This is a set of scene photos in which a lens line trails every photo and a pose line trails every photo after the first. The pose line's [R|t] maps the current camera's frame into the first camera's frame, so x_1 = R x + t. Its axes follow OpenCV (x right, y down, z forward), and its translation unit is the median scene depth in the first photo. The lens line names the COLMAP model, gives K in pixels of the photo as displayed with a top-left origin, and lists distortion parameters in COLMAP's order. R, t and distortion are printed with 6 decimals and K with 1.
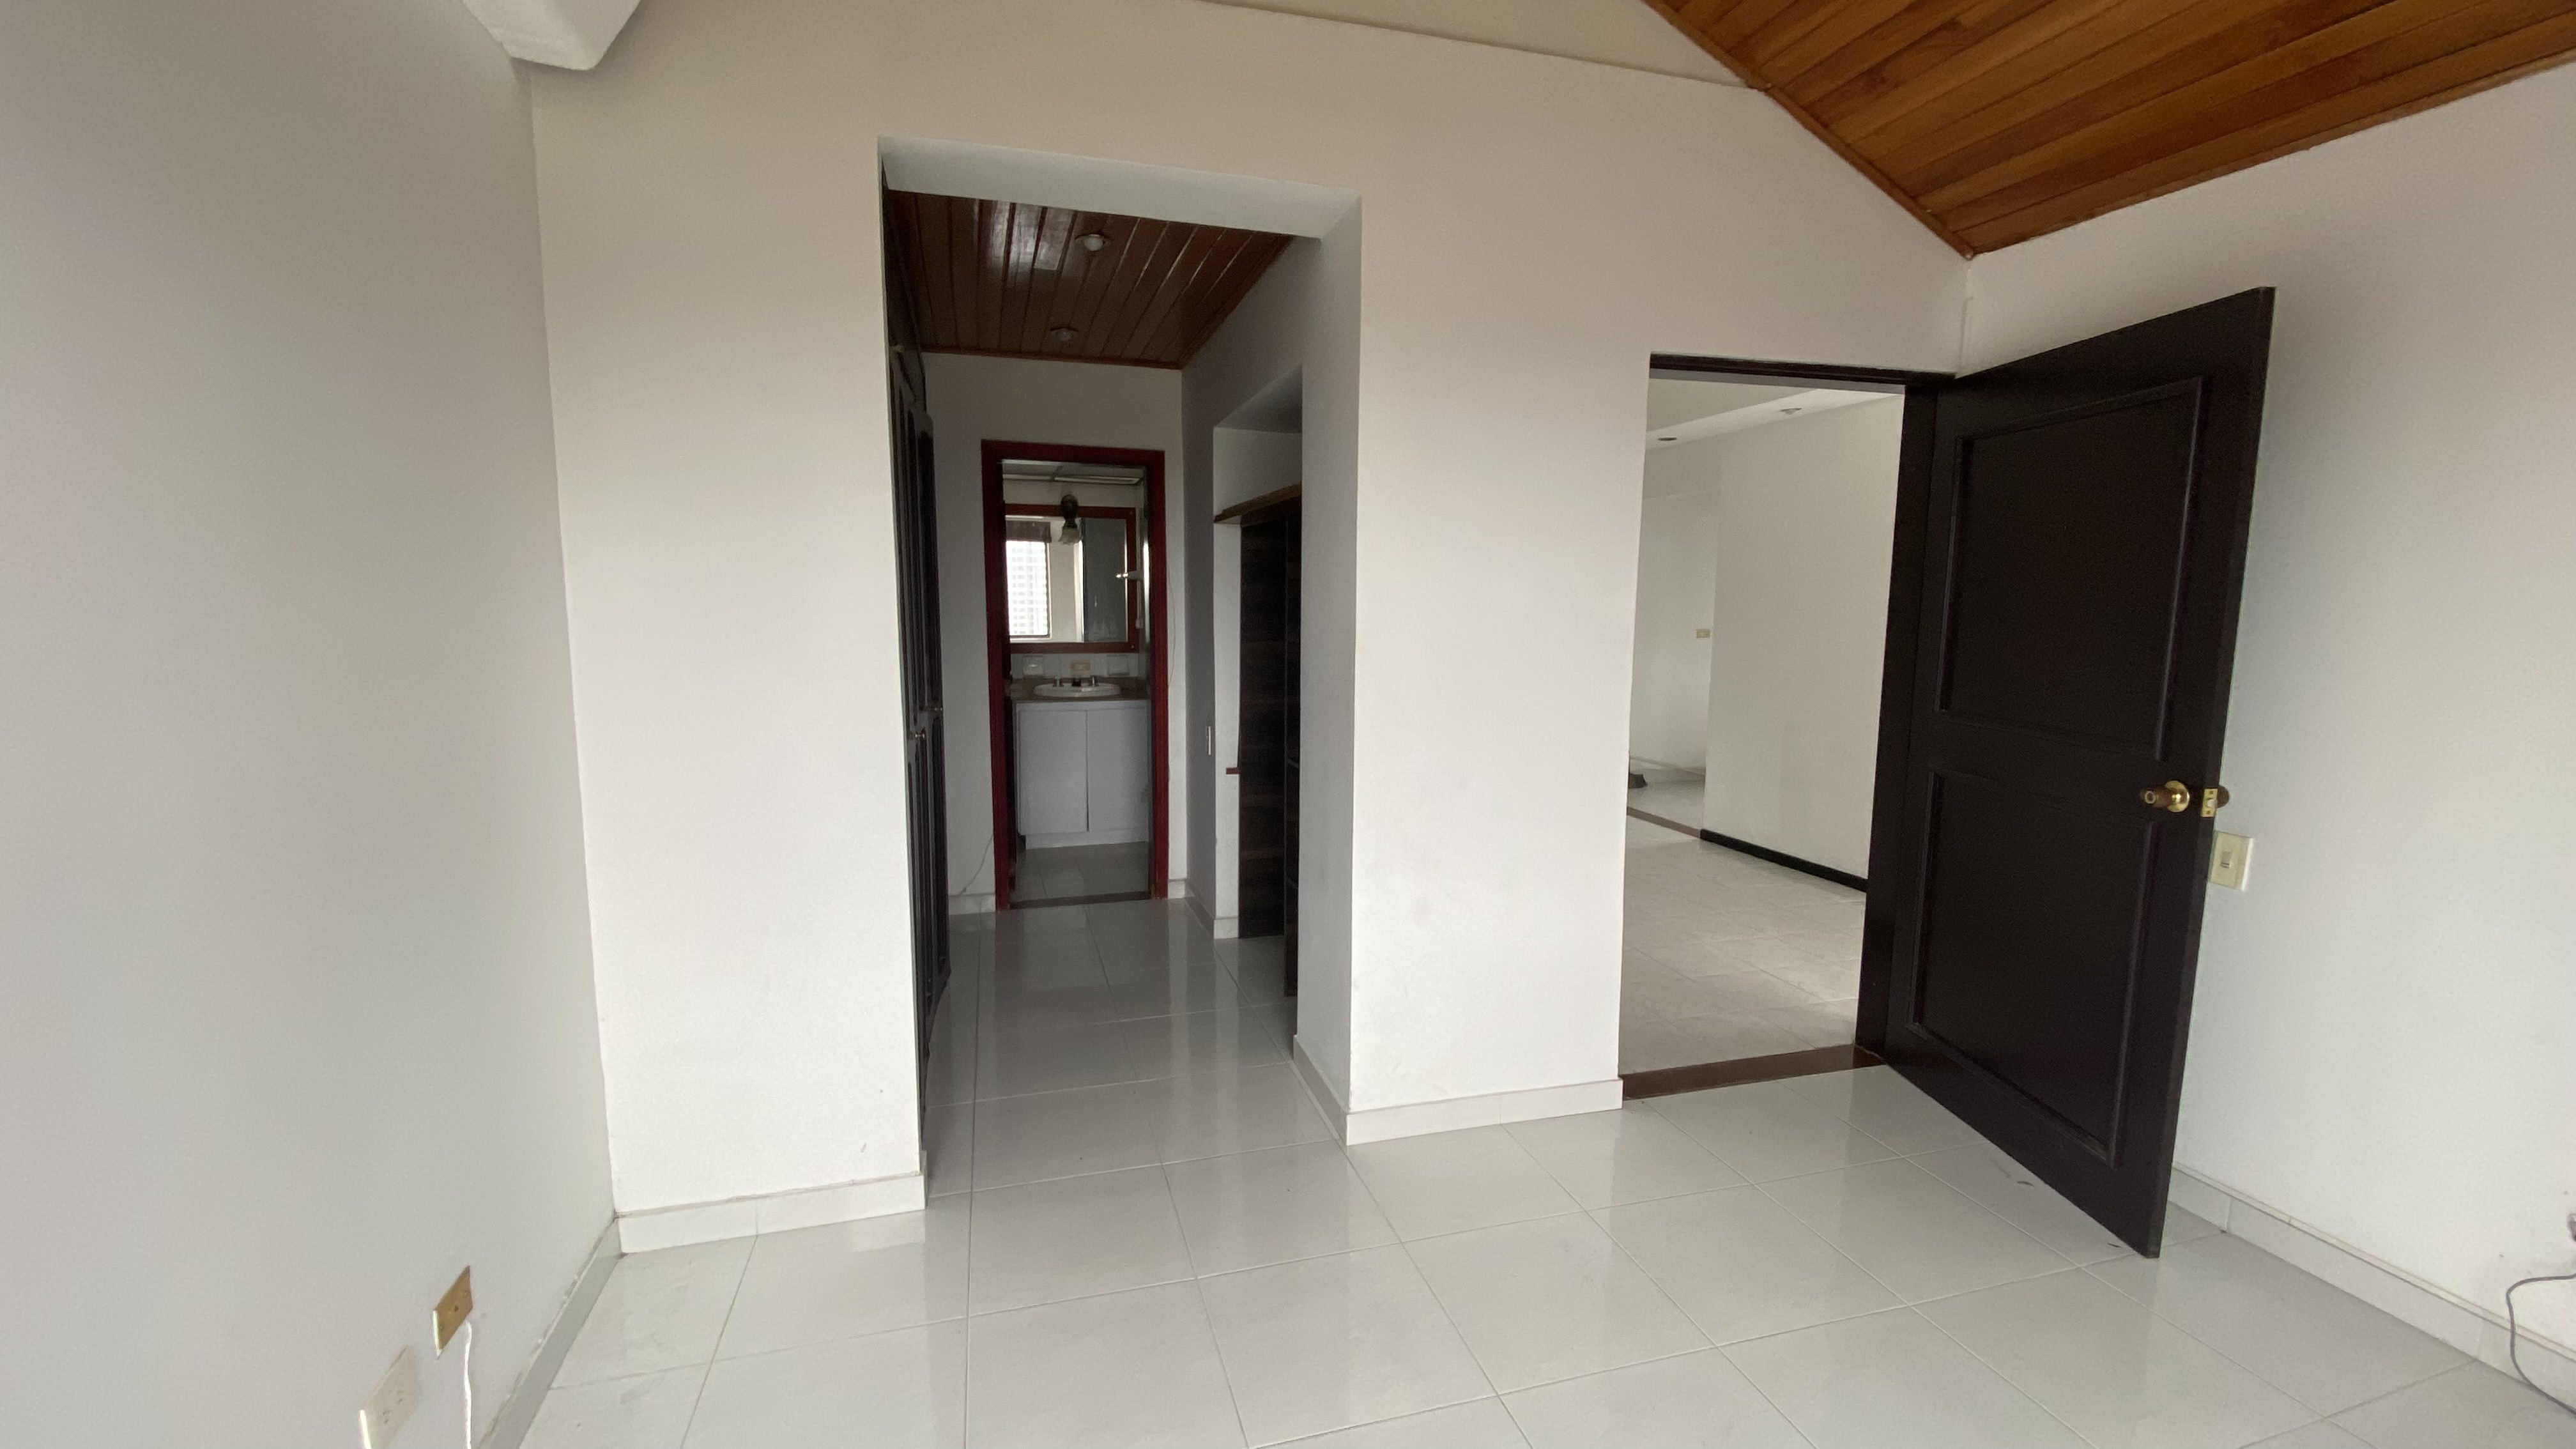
lens RADIAL K [[1056.6, 0, 1301.3], [0, 1056.6, 720.4], [0, 0, 1]] dist [-0.002511, -0.000913]
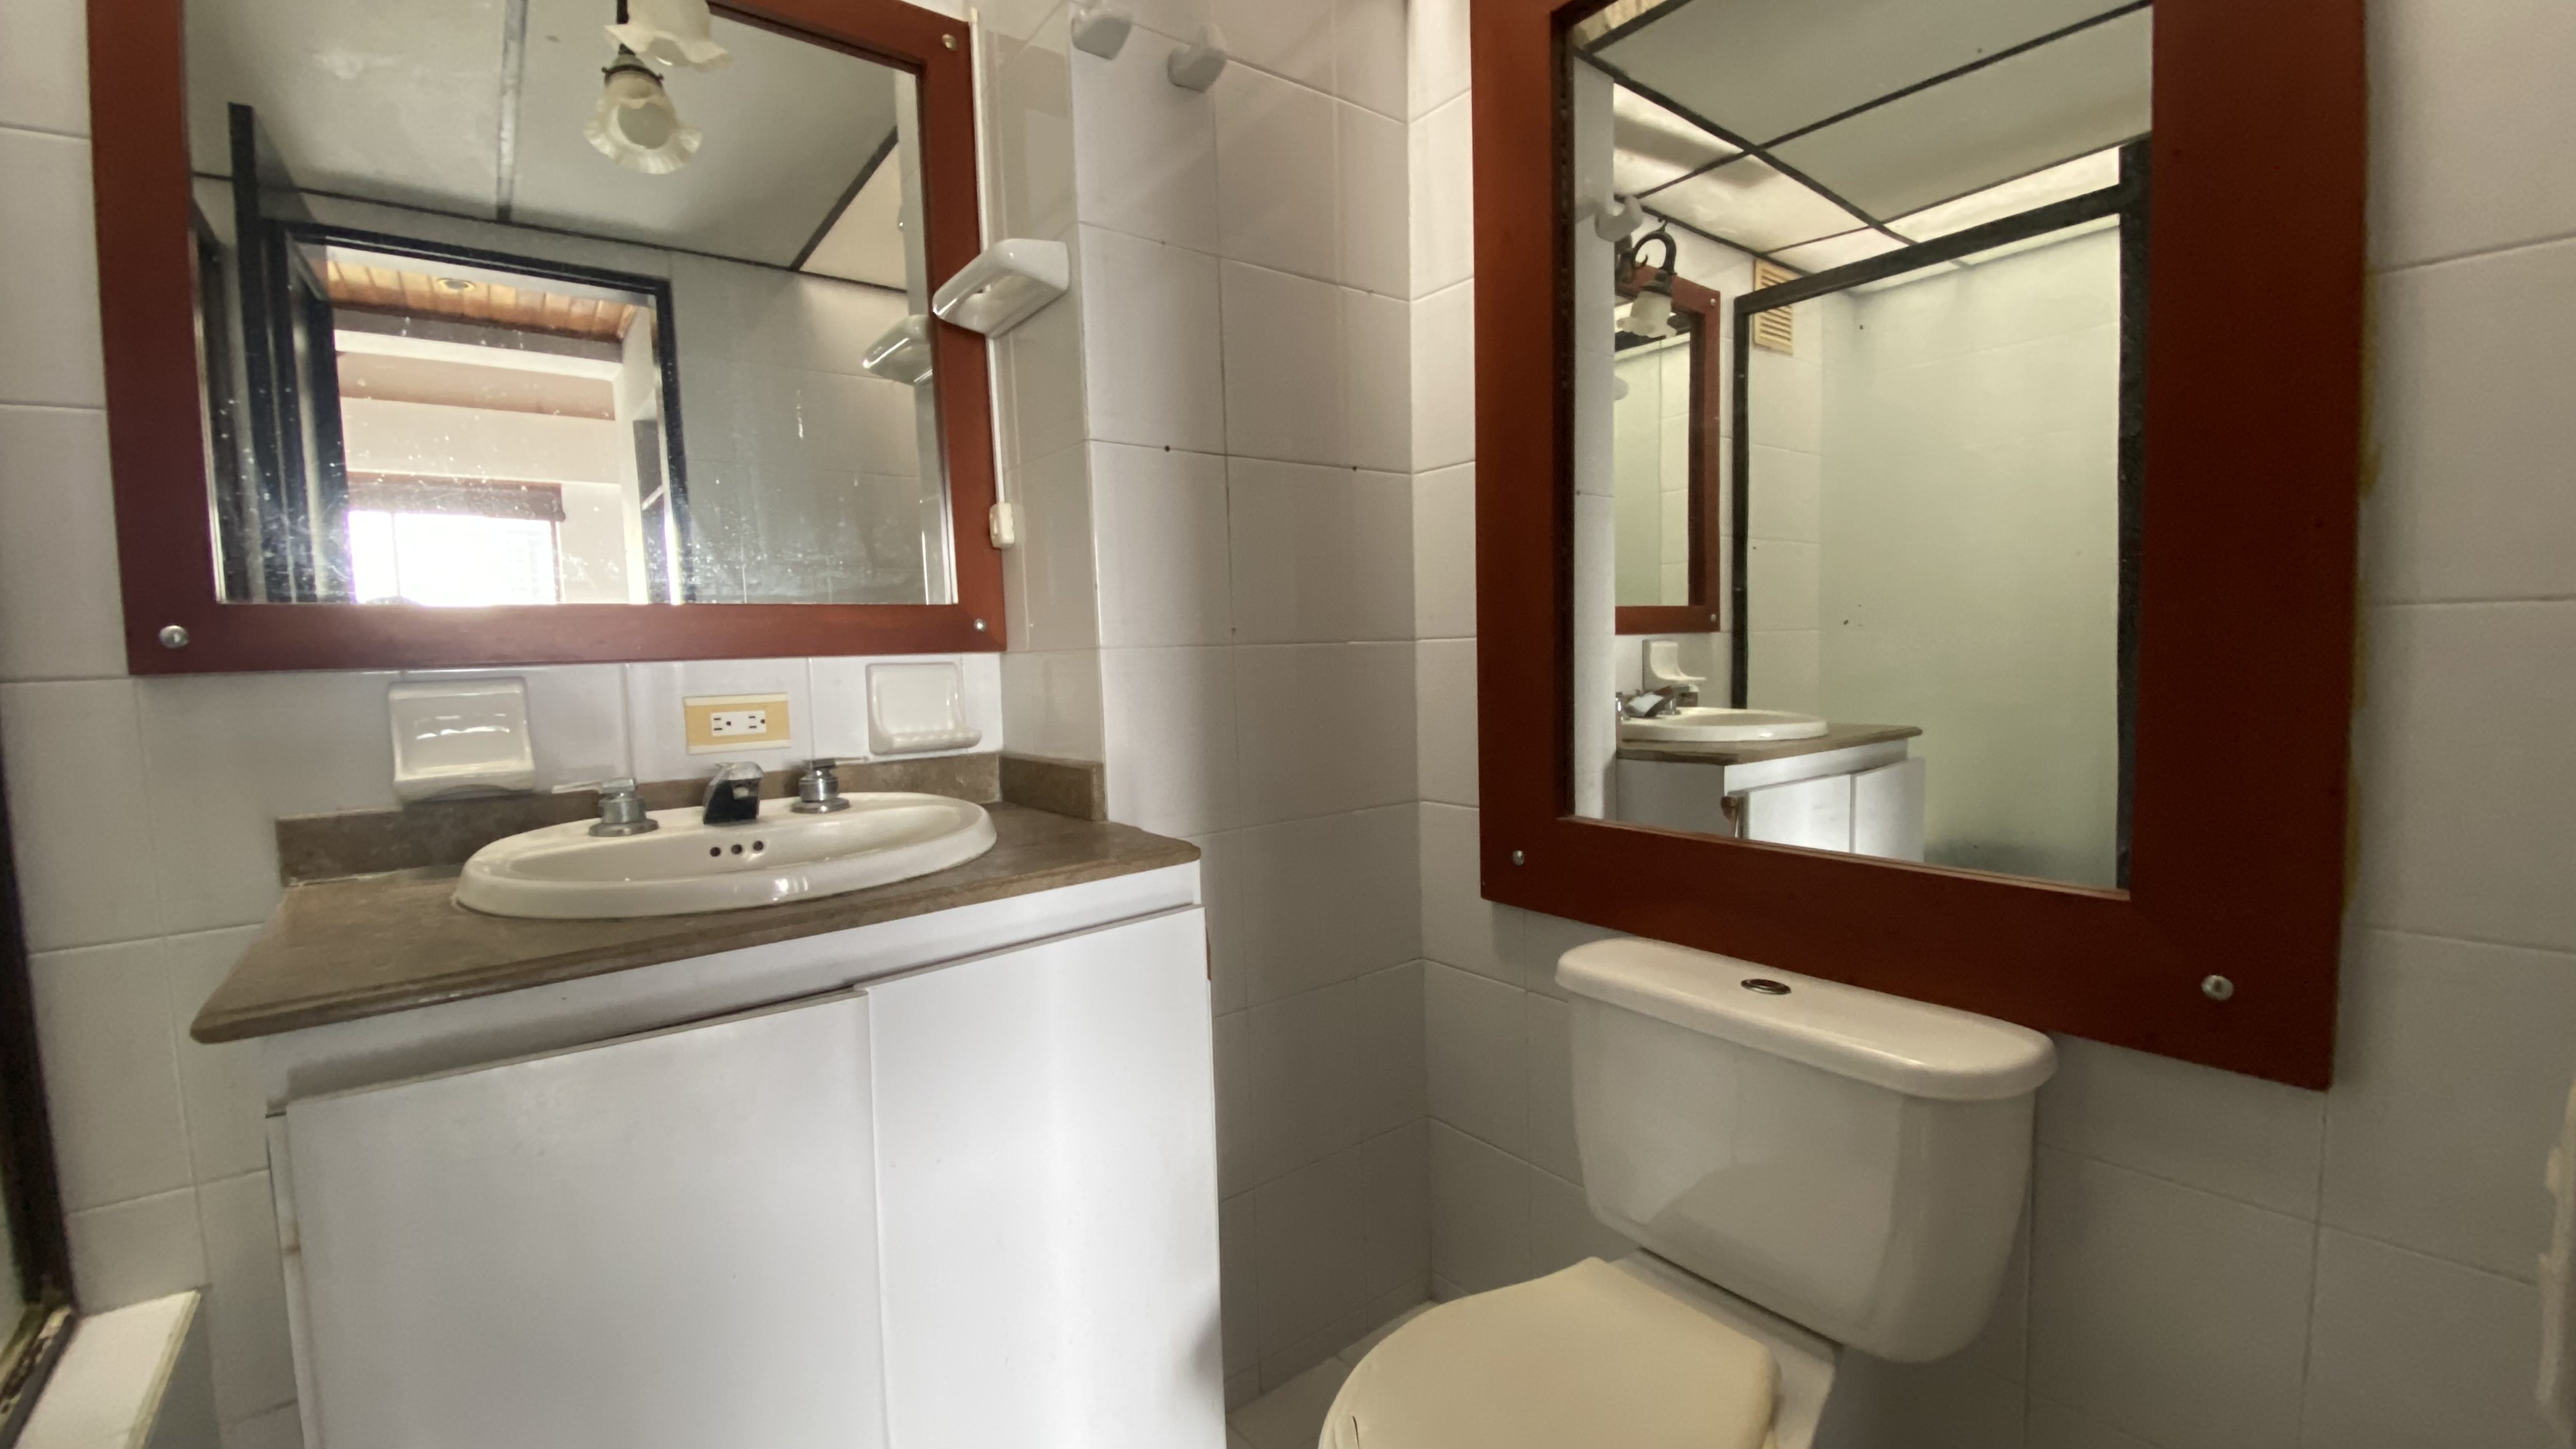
lens RADIAL K [[1056.6, 0, 1288.3], [0, 1056.6, 718.1], [0, 0, 1]] dist [-0.002511, -0.000913]
pose [[0.933057, -0.060338, 0.354633, -0.195020], [0.081927, 0.995569, -0.046165, -0.035720], [-0.350276, 0.072128, 0.933865, 0.823571]]
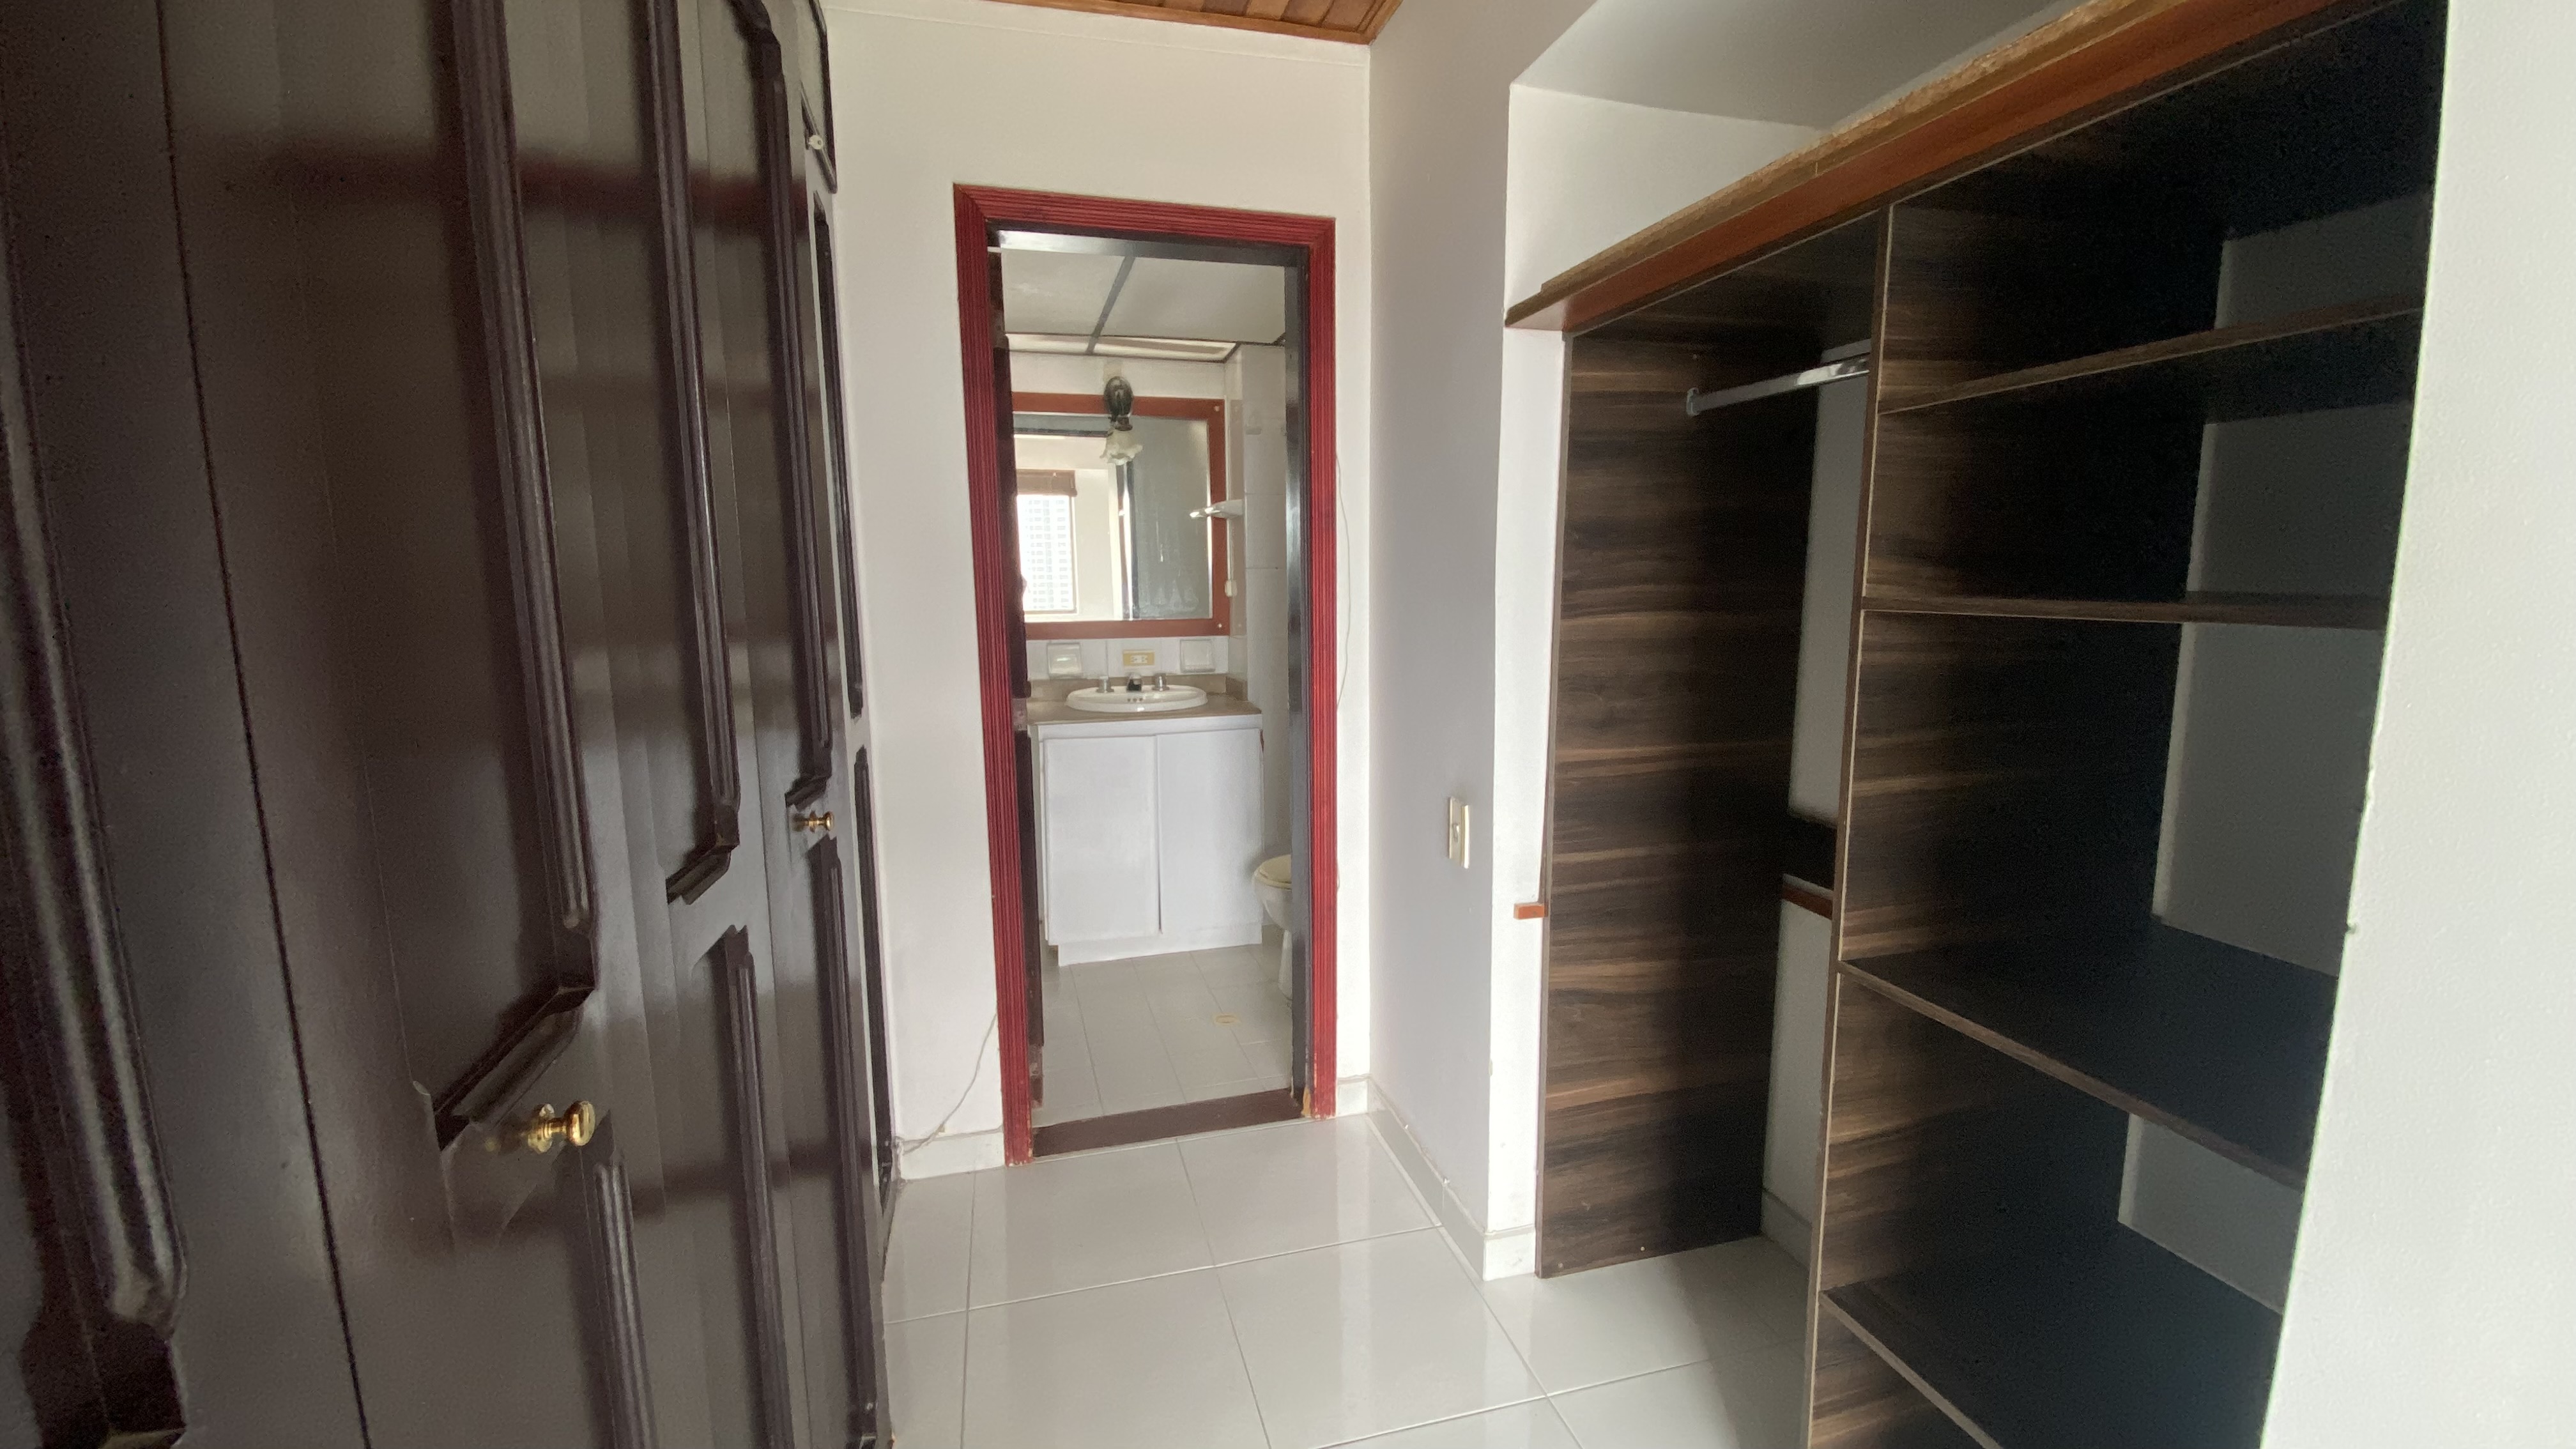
lens RADIAL K [[1056.6, 0, 1285.5], [0, 1056.6, 727.9], [0, 0, 1]] dist [-0.002511, -0.000913]
pose [[0.999401, -0.009676, -0.033235, -0.109196], [0.010701, 0.999469, 0.030786, -0.030506], [0.032919, -0.031123, 0.998973, 0.404447]]
